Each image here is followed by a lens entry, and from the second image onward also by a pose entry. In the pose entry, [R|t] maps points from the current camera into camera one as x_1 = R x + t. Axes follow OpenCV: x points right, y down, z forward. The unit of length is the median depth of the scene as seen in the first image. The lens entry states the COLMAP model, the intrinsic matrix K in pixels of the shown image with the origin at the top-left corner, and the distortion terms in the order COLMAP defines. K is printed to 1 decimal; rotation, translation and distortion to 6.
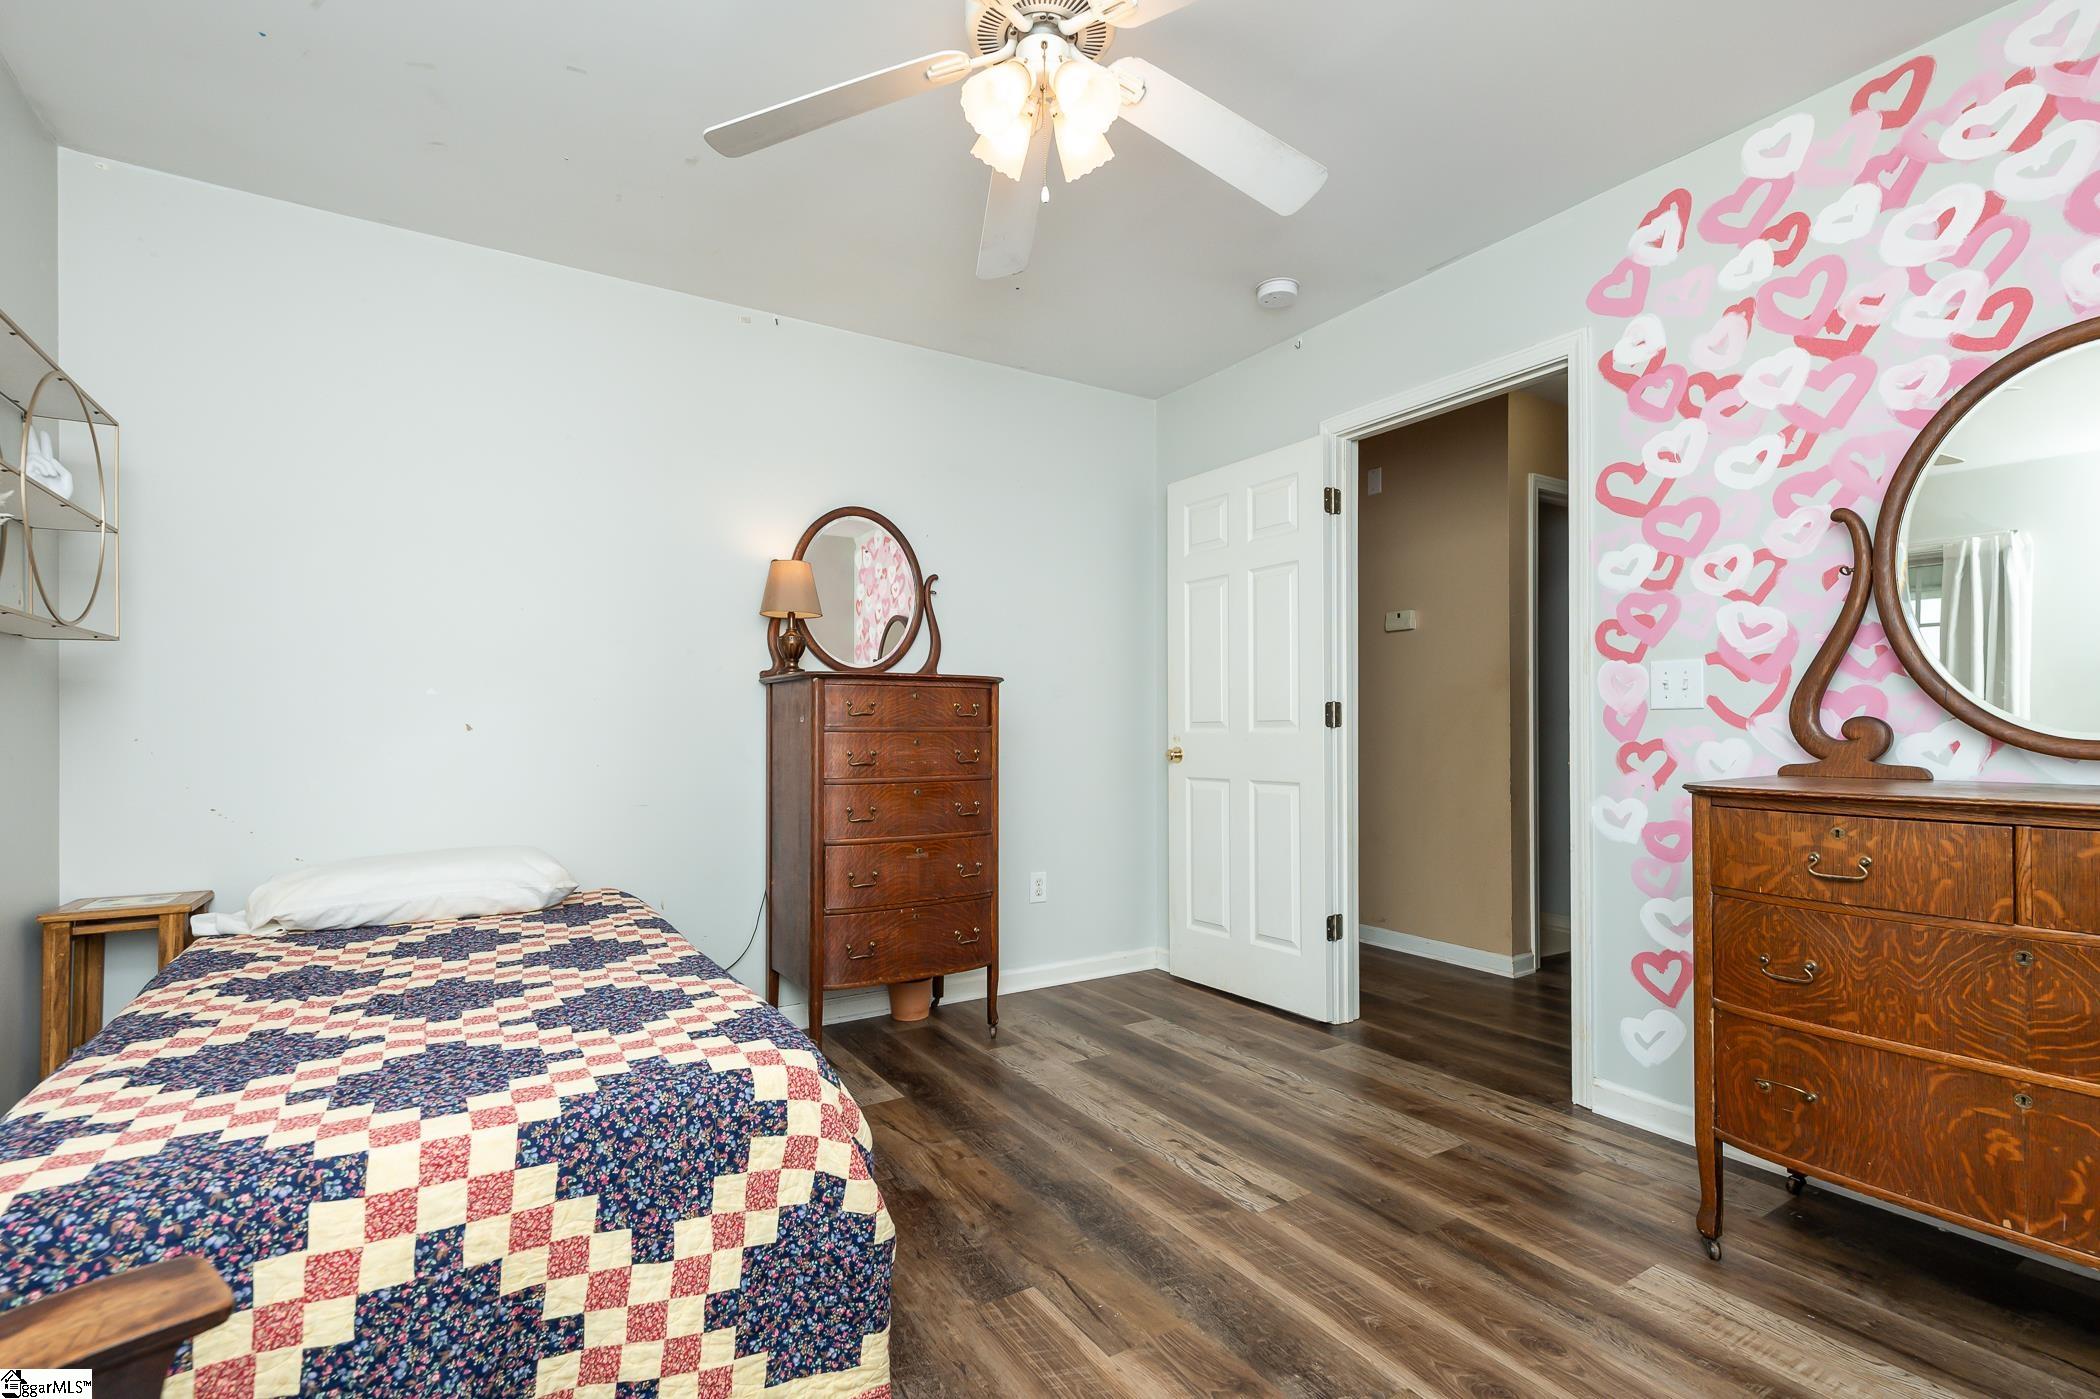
lens RADIAL K [[960.6, 0, 1045.5], [0, 960.6, 722.0], [0, 0, 1]] dist [0.002122, 0.000277]
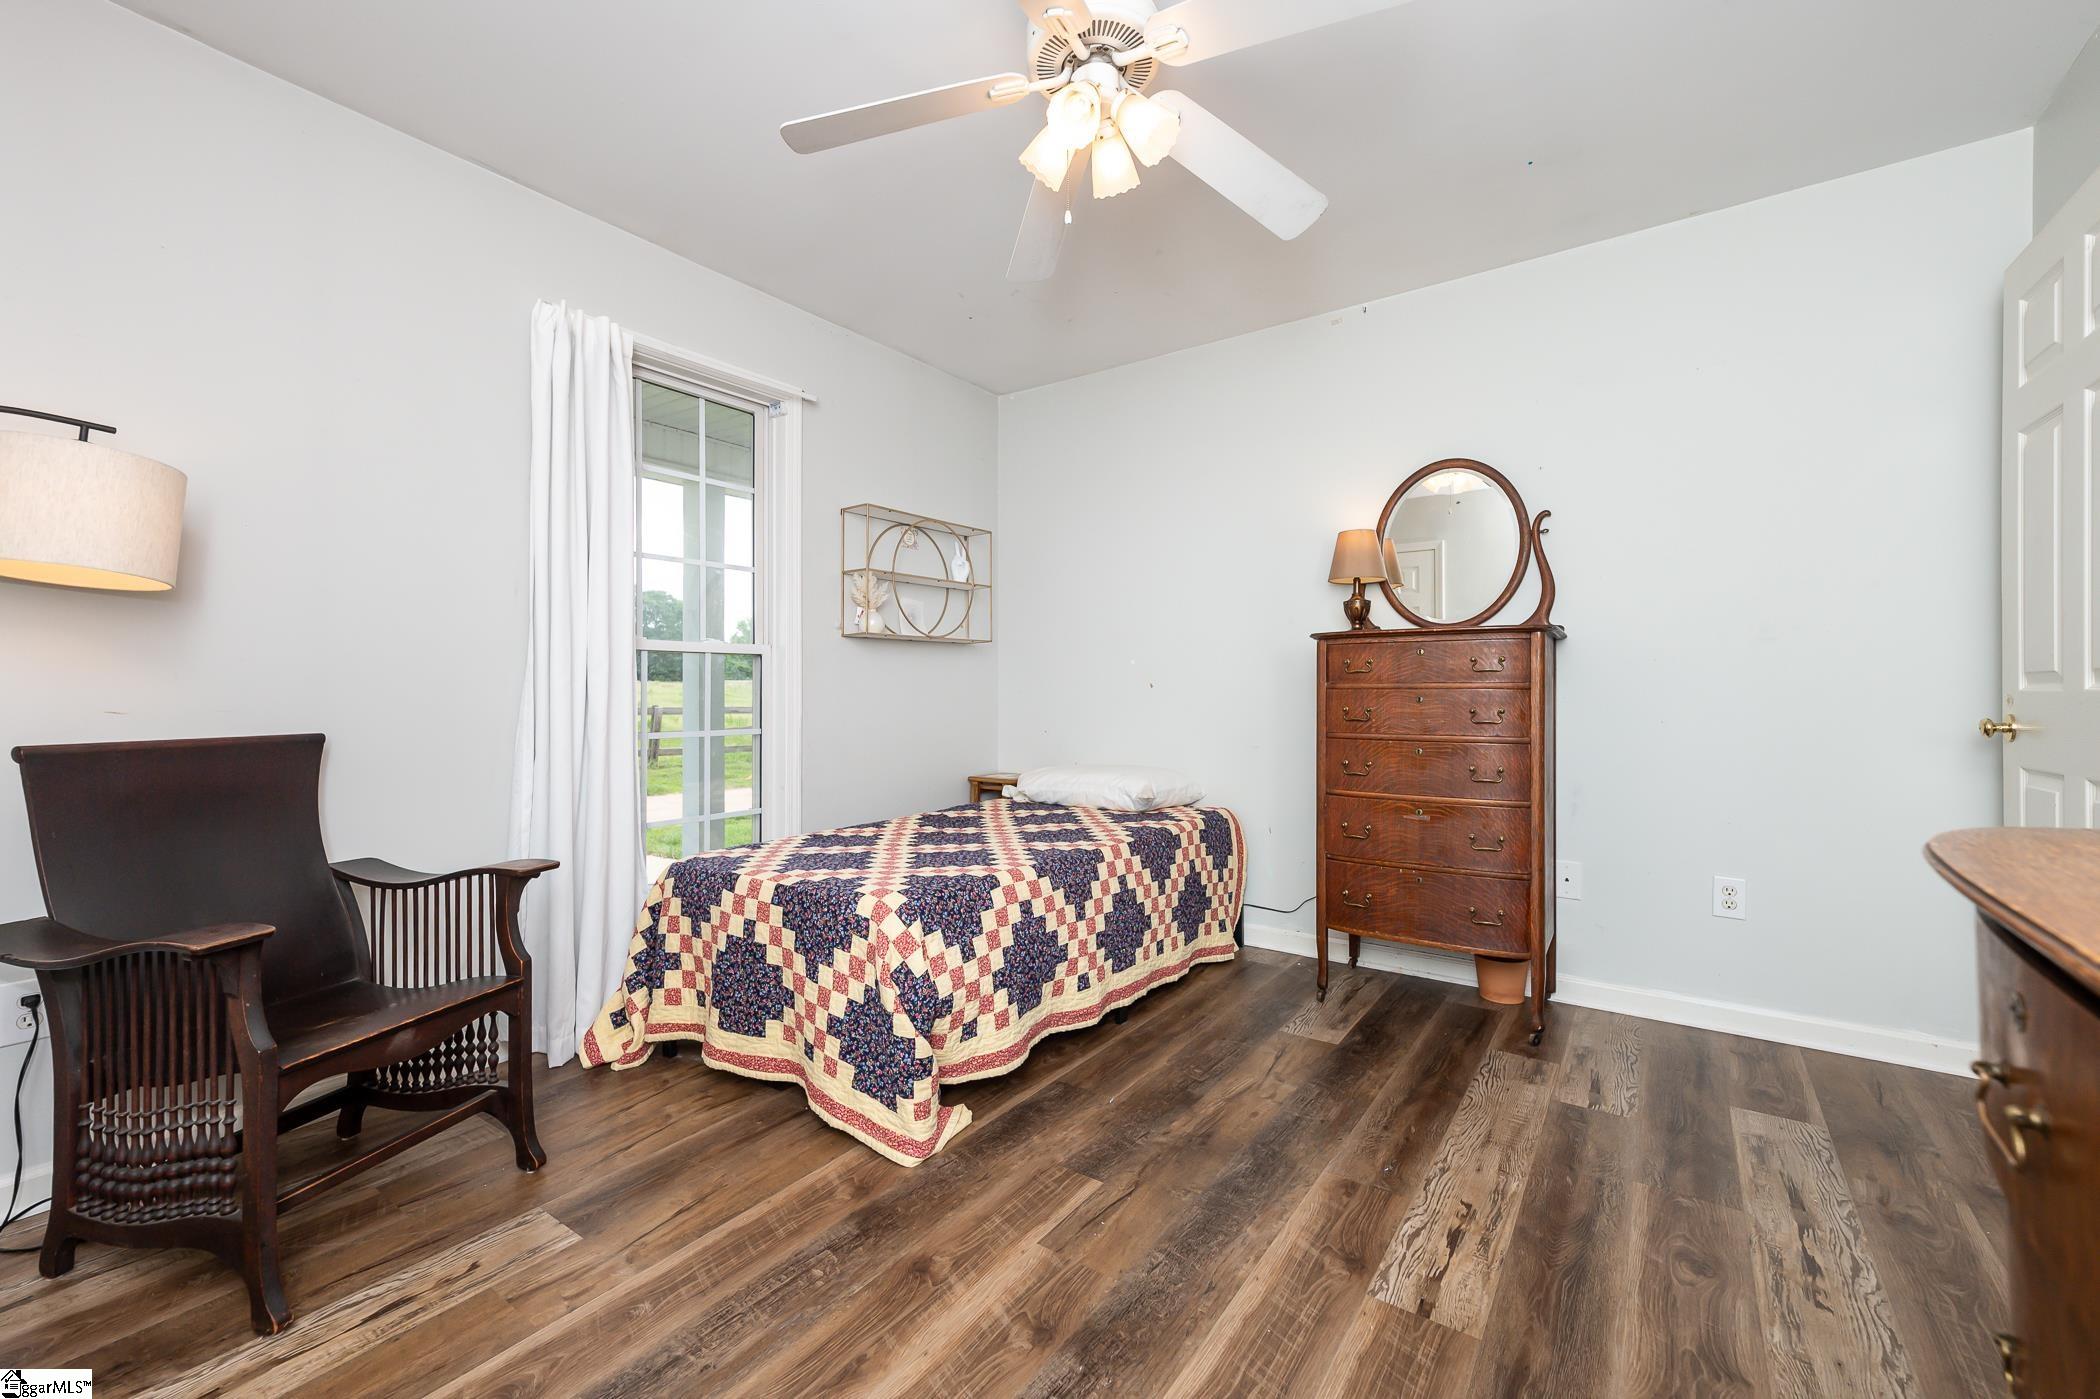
lens RADIAL K [[864.7, 0, 1054.6], [0, 864.7, 685.3], [0, 0, 1]] dist [0.008897, 0.000198]
pose [[0.384242, -0.002688, -0.923228, 0.905758], [0.008927, 0.999960, 0.000804, 0.004824], [0.923189, -0.008550, 0.384251, 0.564756]]
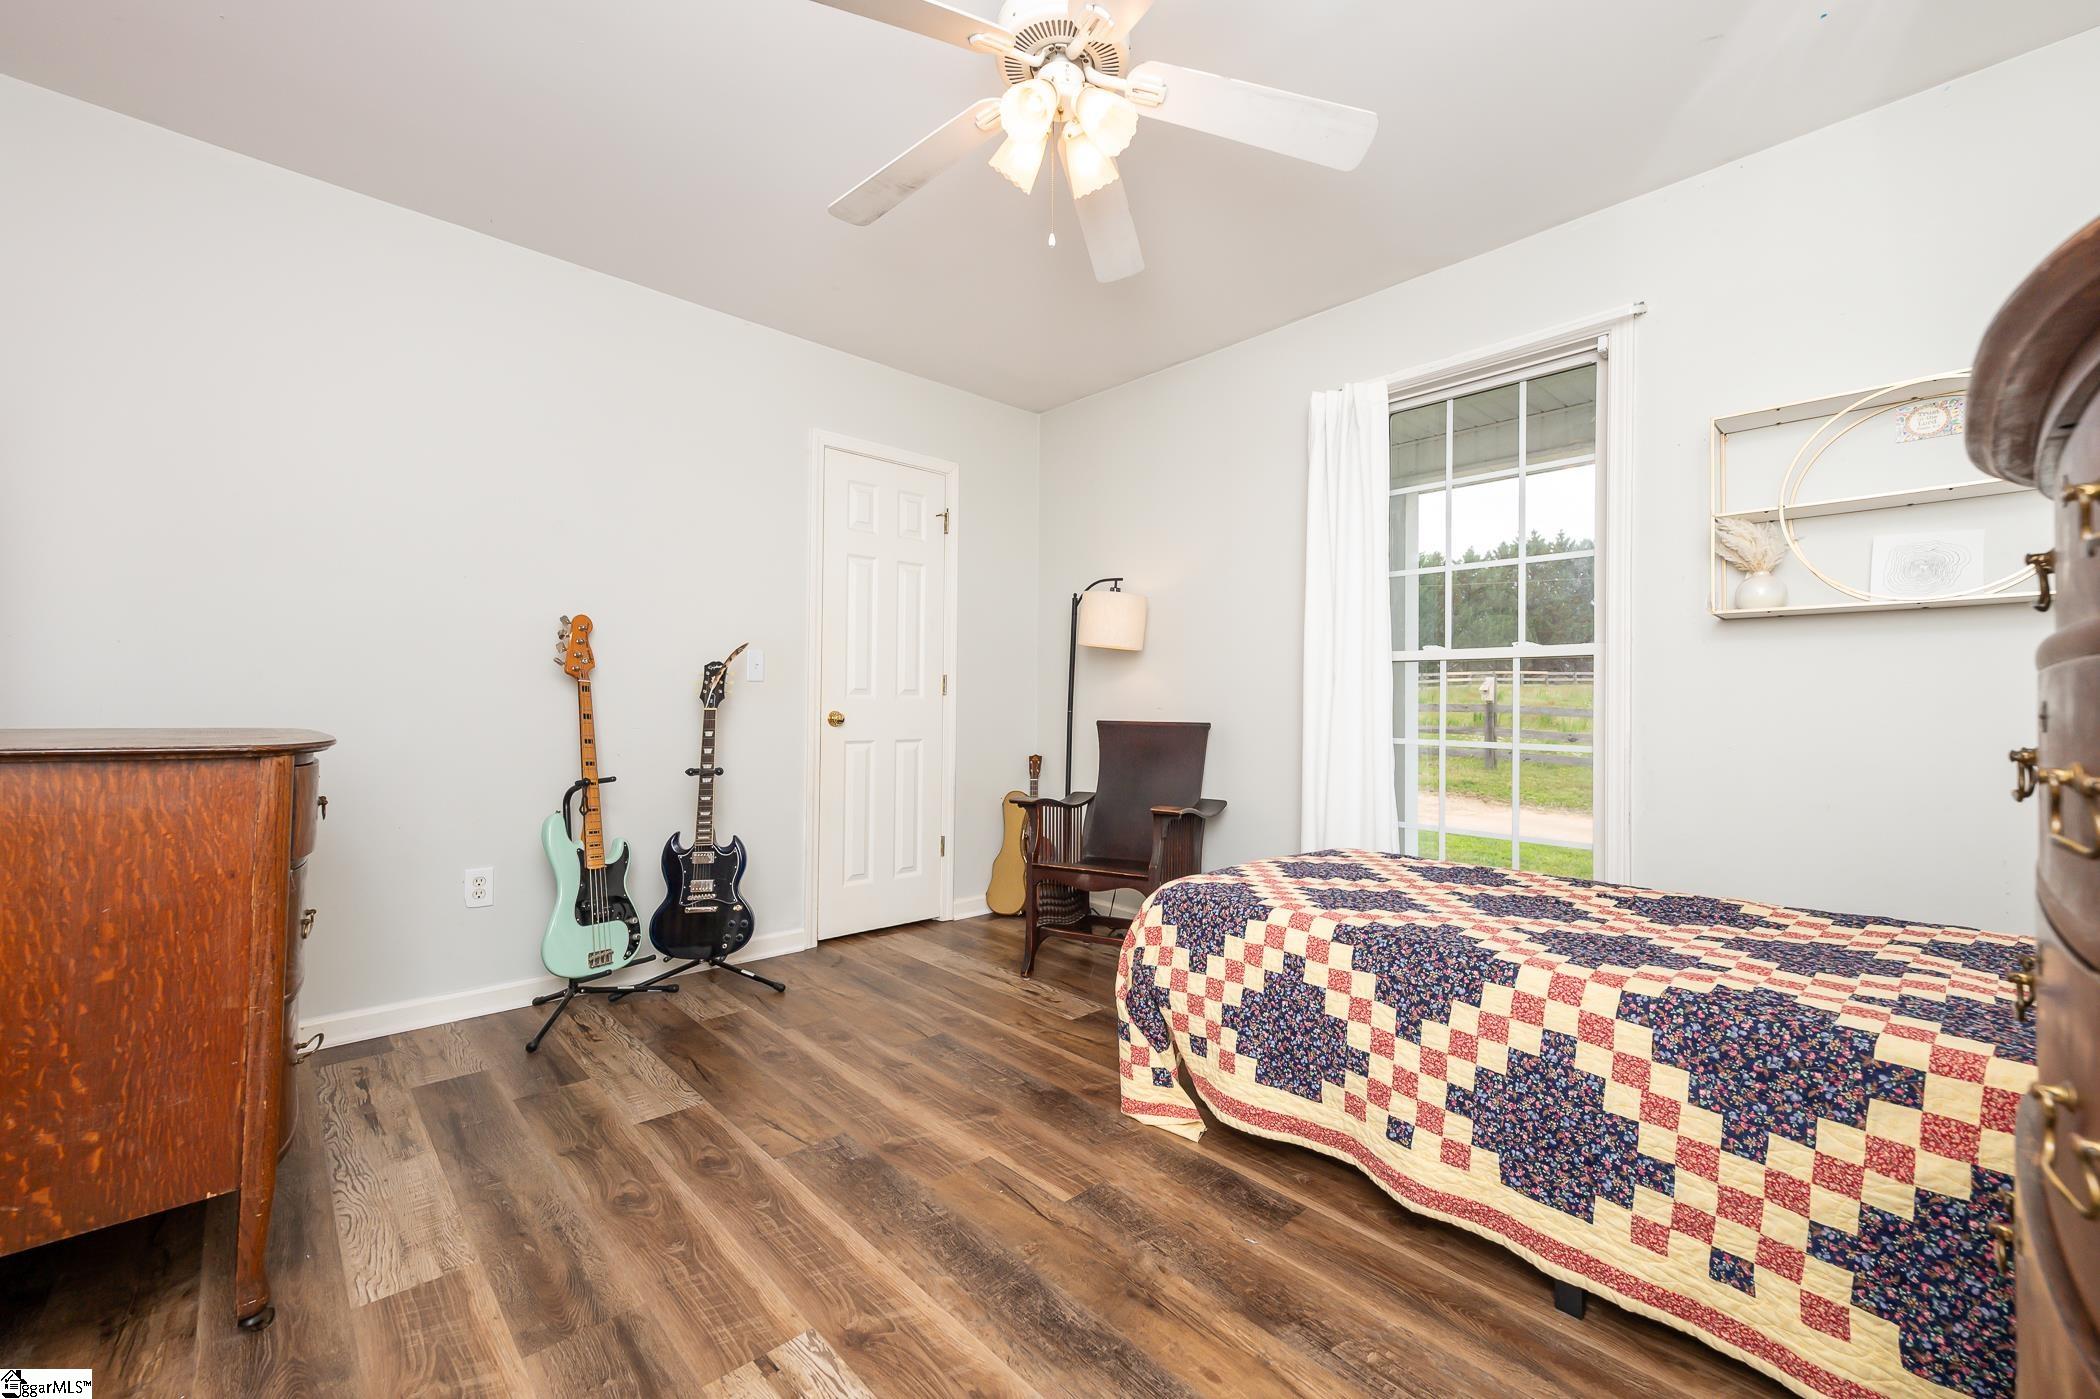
lens RADIAL K [[877.8, 0, 1054.6], [0, 877.8, 696.1], [0, 0, 1]] dist [0.012235, -0.000511]
pose [[-0.983173, -0.010133, -0.182395, 0.187189], [-0.007365, 0.999847, -0.015847, 0.035063], [0.182528, -0.014237, -0.983098, 1.983776]]
